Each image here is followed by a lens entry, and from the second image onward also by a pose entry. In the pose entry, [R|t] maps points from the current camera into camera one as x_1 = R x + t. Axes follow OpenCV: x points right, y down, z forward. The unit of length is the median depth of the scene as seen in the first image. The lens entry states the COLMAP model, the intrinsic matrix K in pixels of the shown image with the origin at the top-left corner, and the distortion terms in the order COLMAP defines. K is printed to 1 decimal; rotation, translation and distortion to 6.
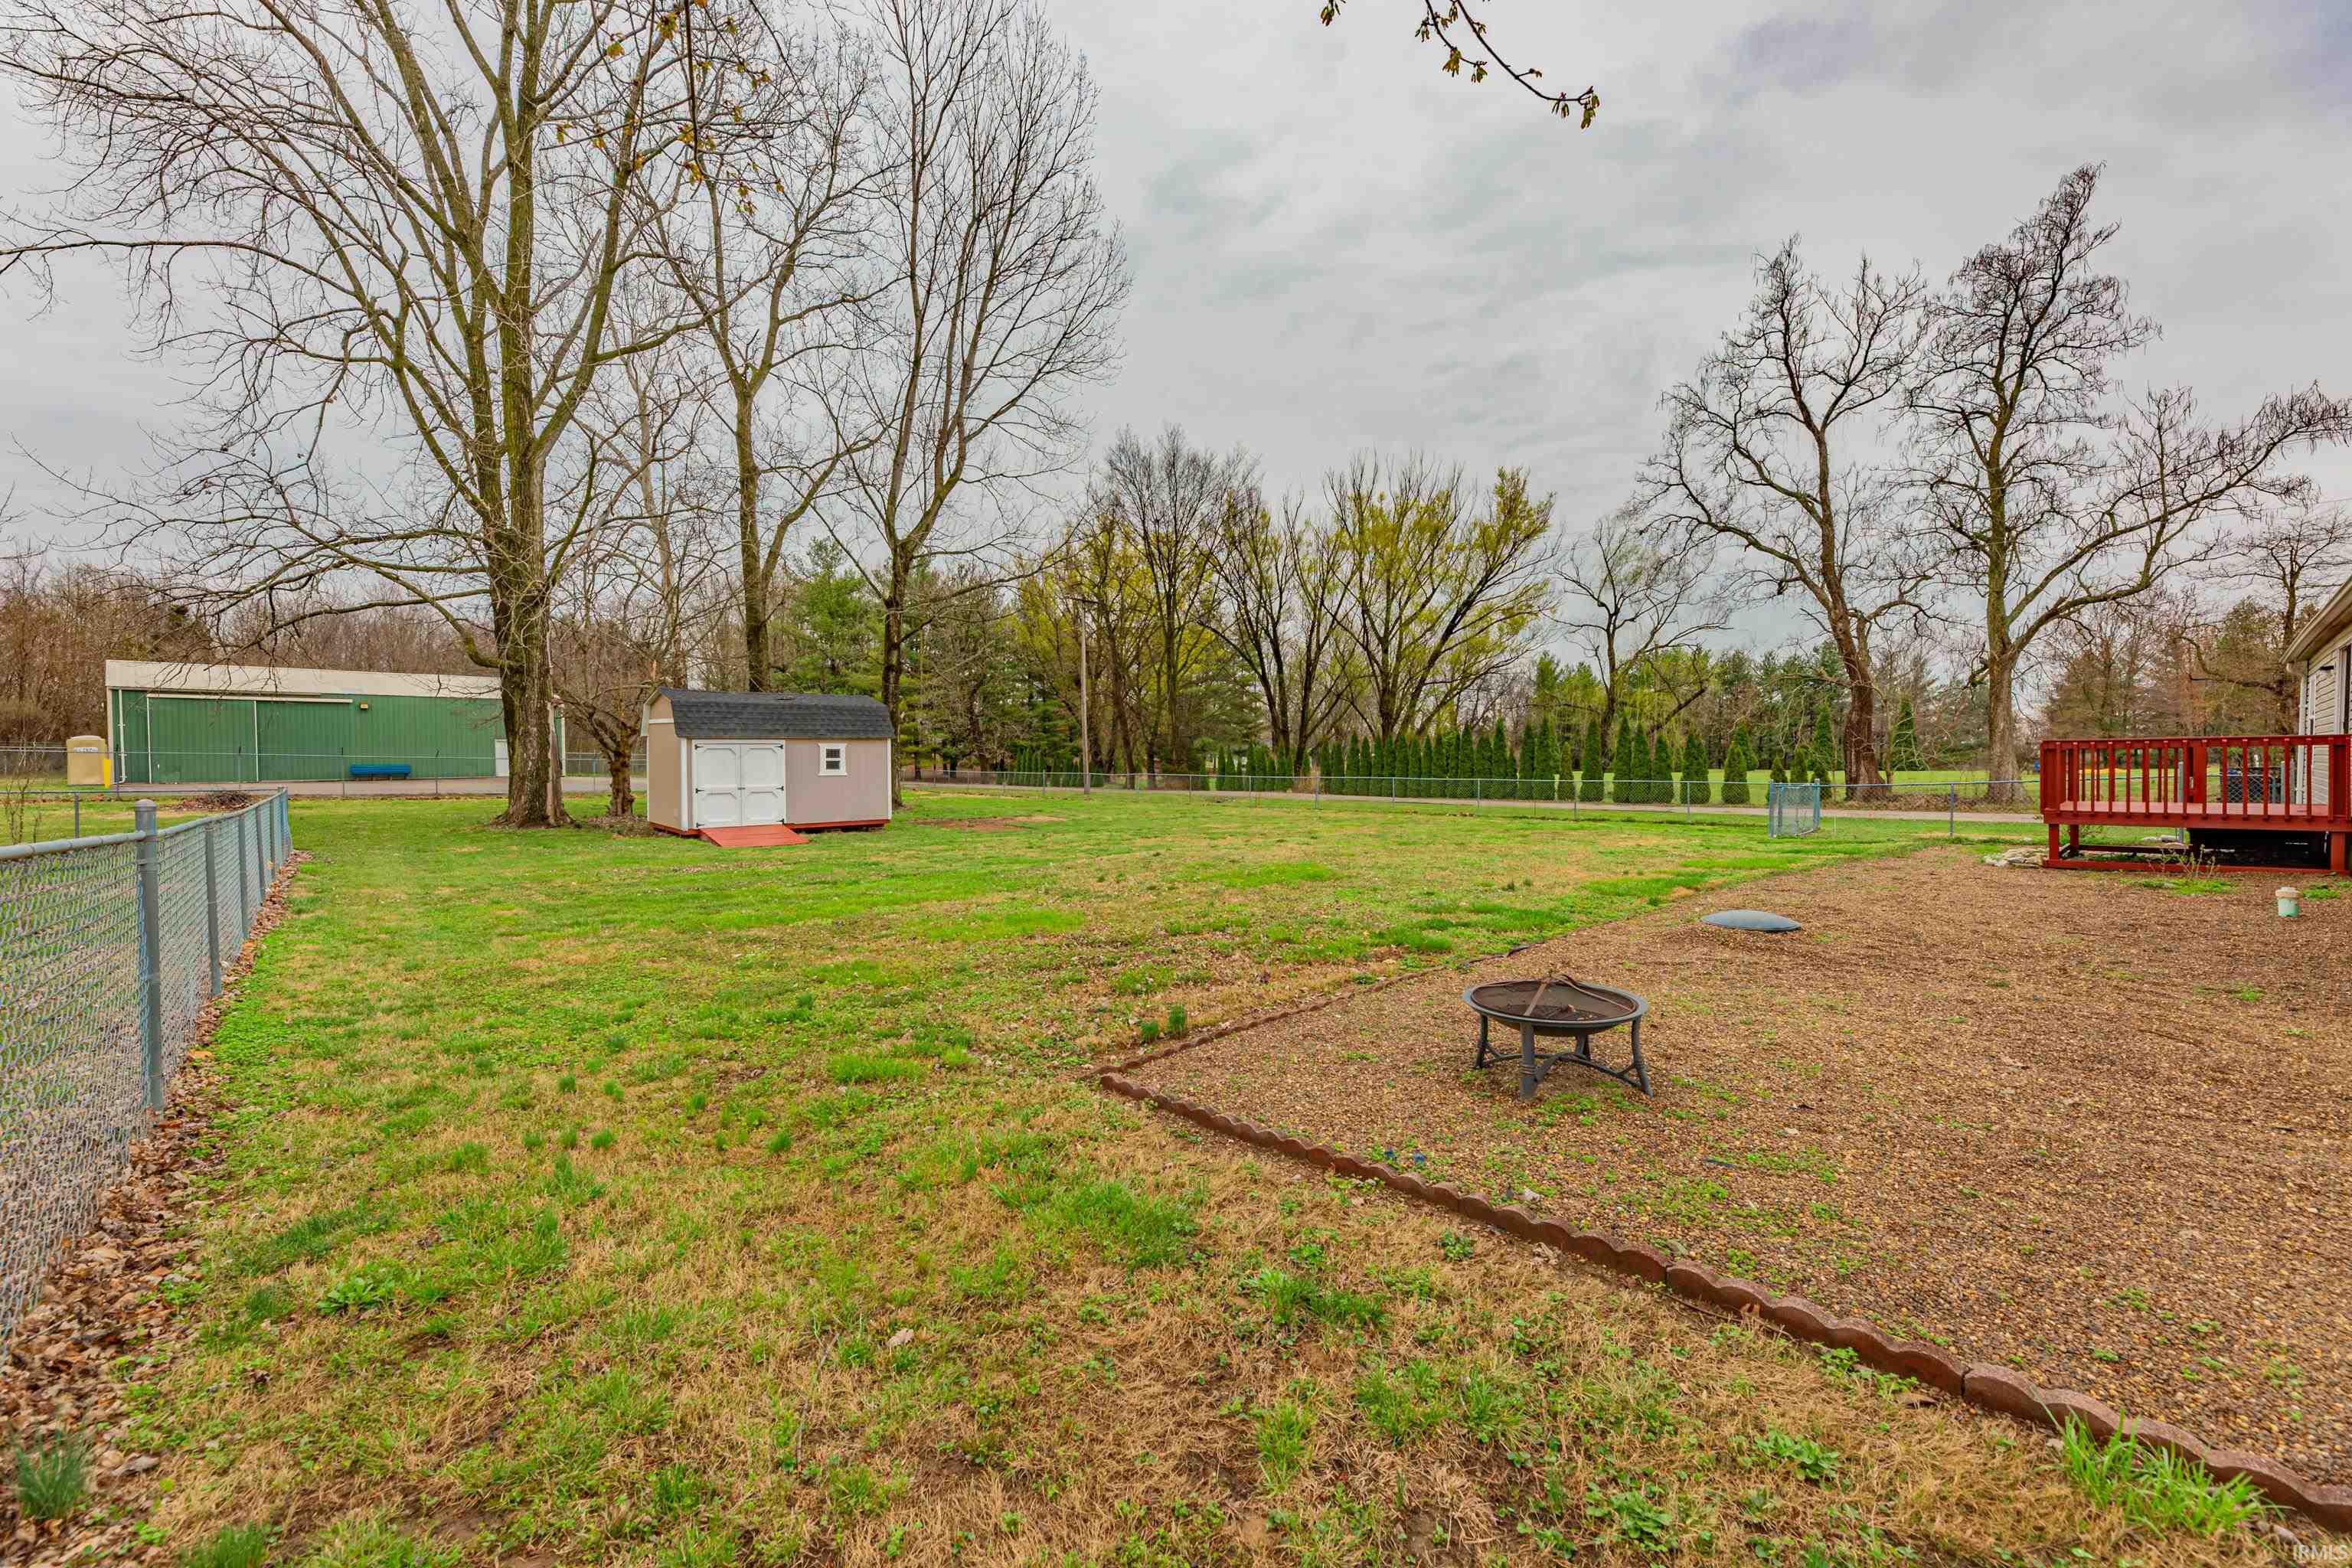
lens RADIAL K [[945.3, 0, 1176.8], [0, 945.3, 768.8], [0, 0, 1]] dist [0.004396, -0.001354]
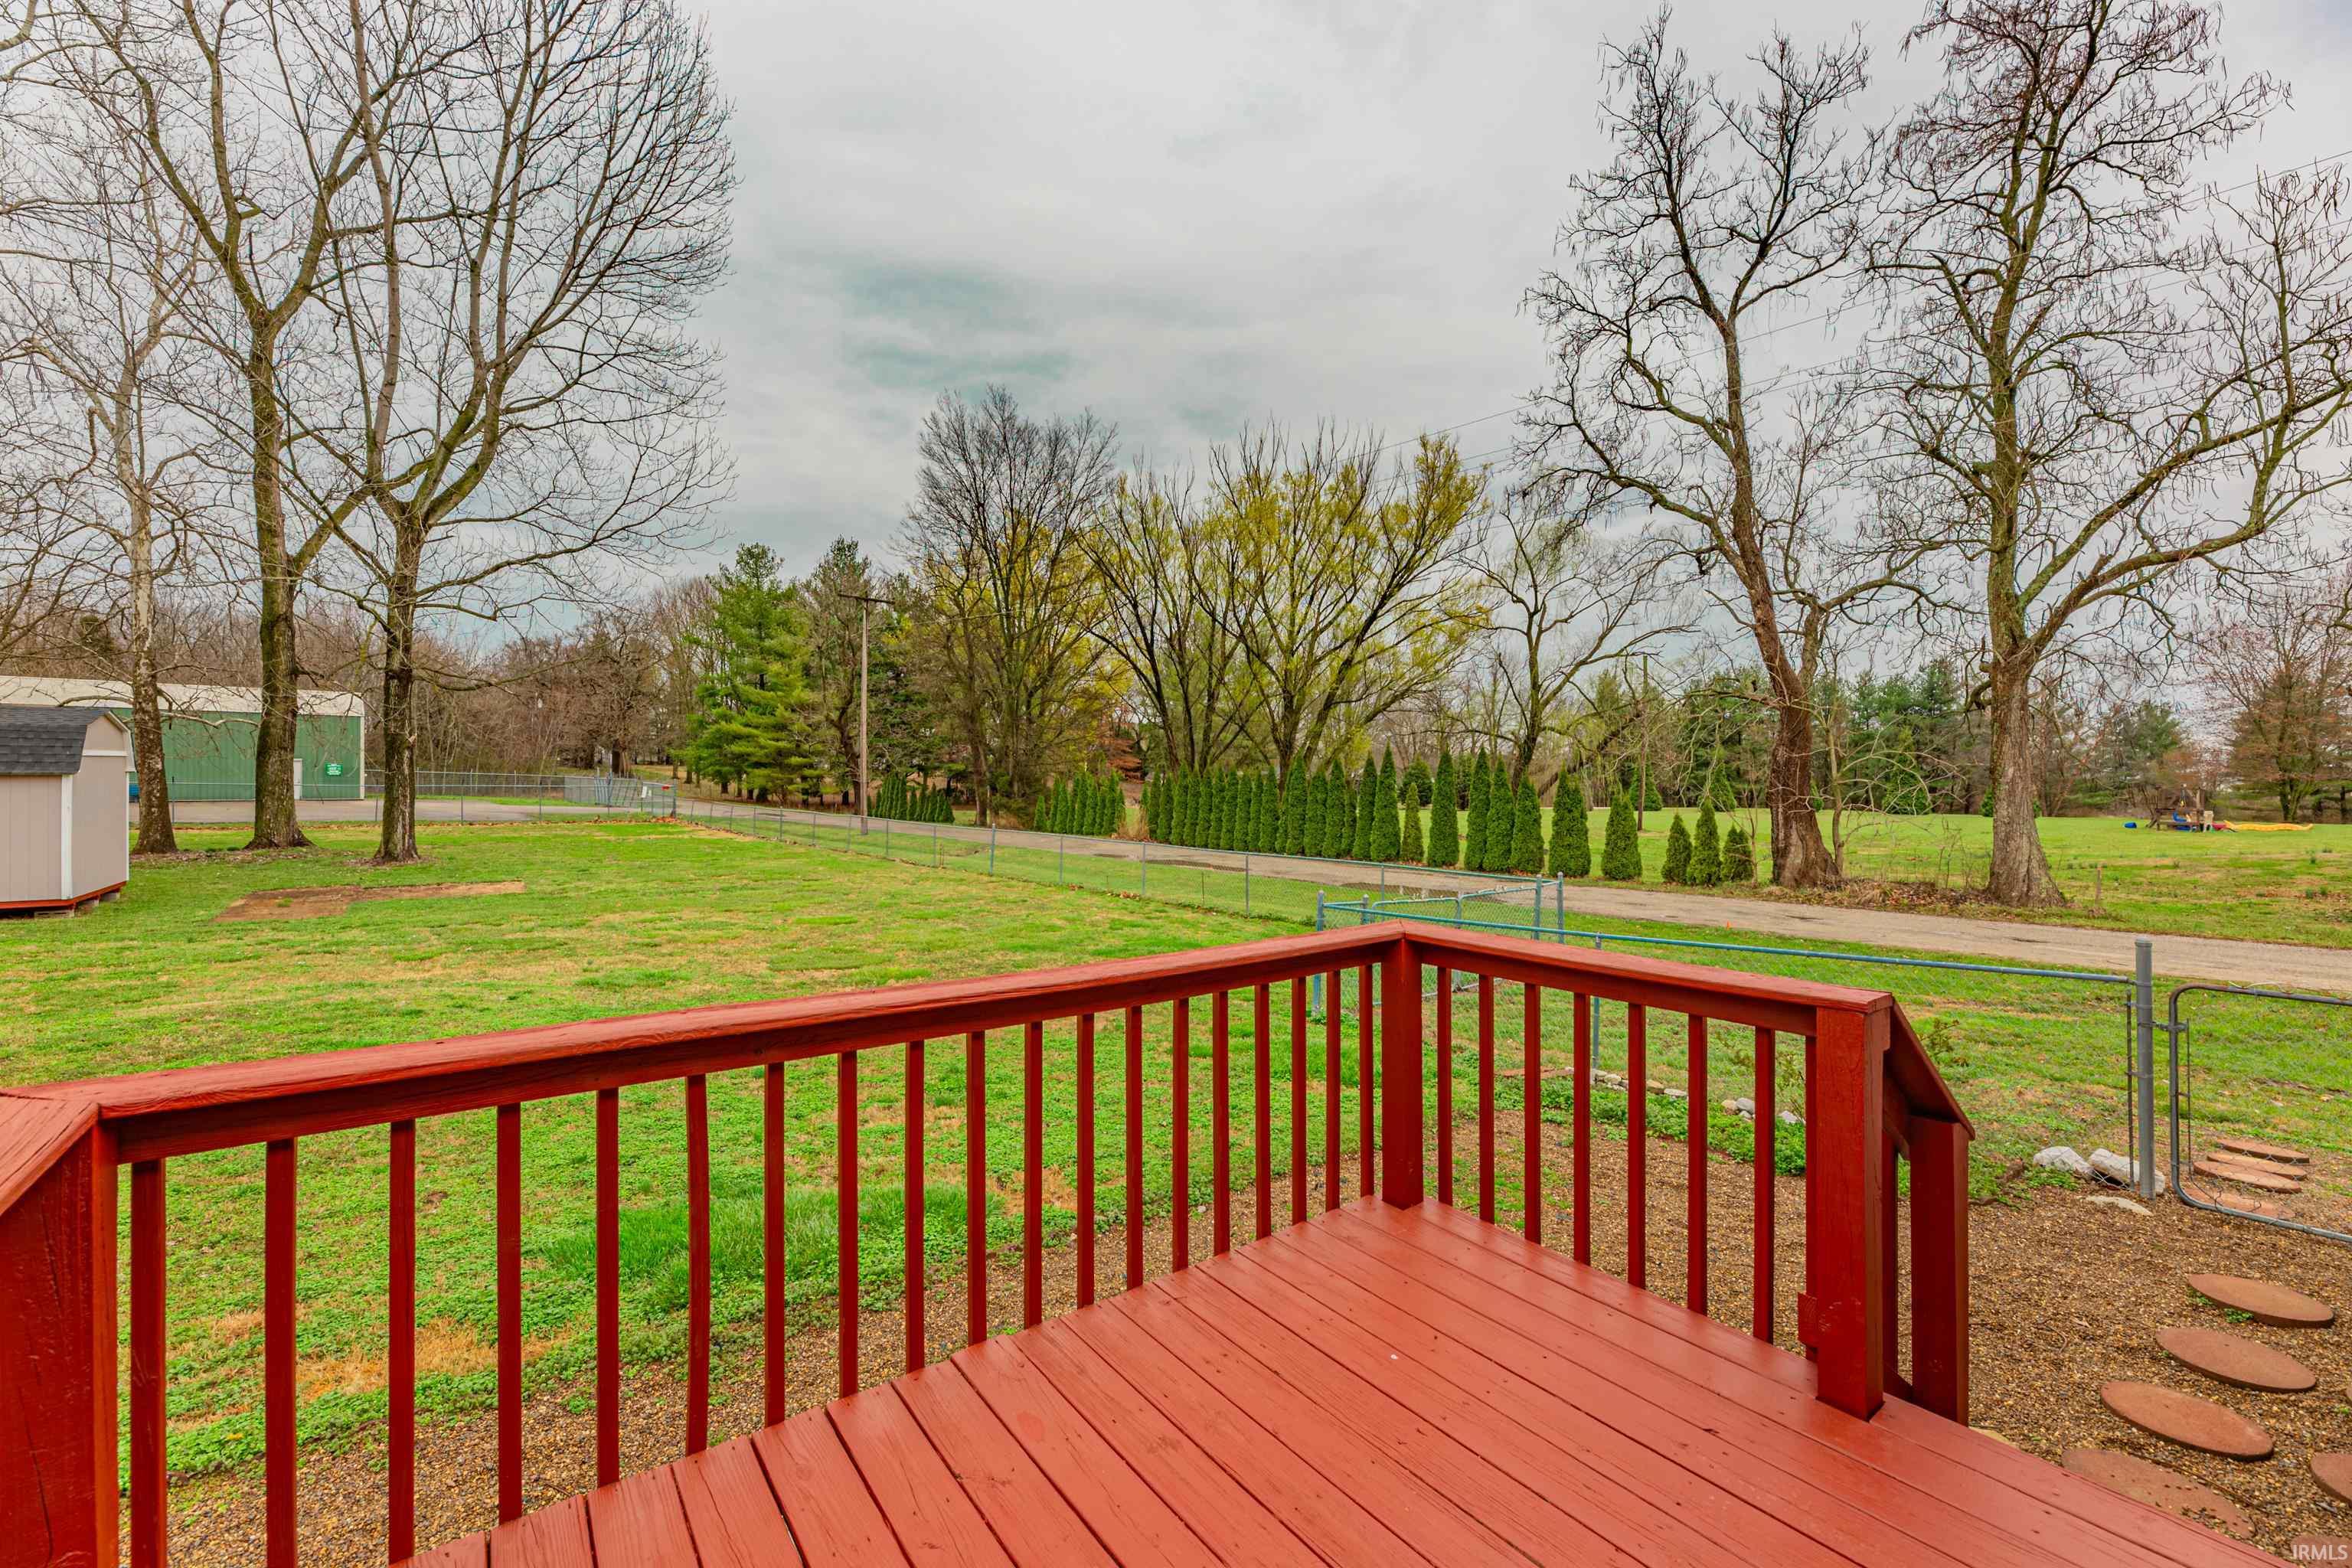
lens RADIAL K [[945.3, 0, 1175.3], [0, 945.3, 770.6], [0, 0, 1]] dist [0.004396, -0.001354]
pose [[0.993772, 0.014193, -0.110524, 0.387093], [-0.016546, 0.999655, -0.020406, -0.024530], [0.110197, 0.022107, 0.993664, 0.322321]]
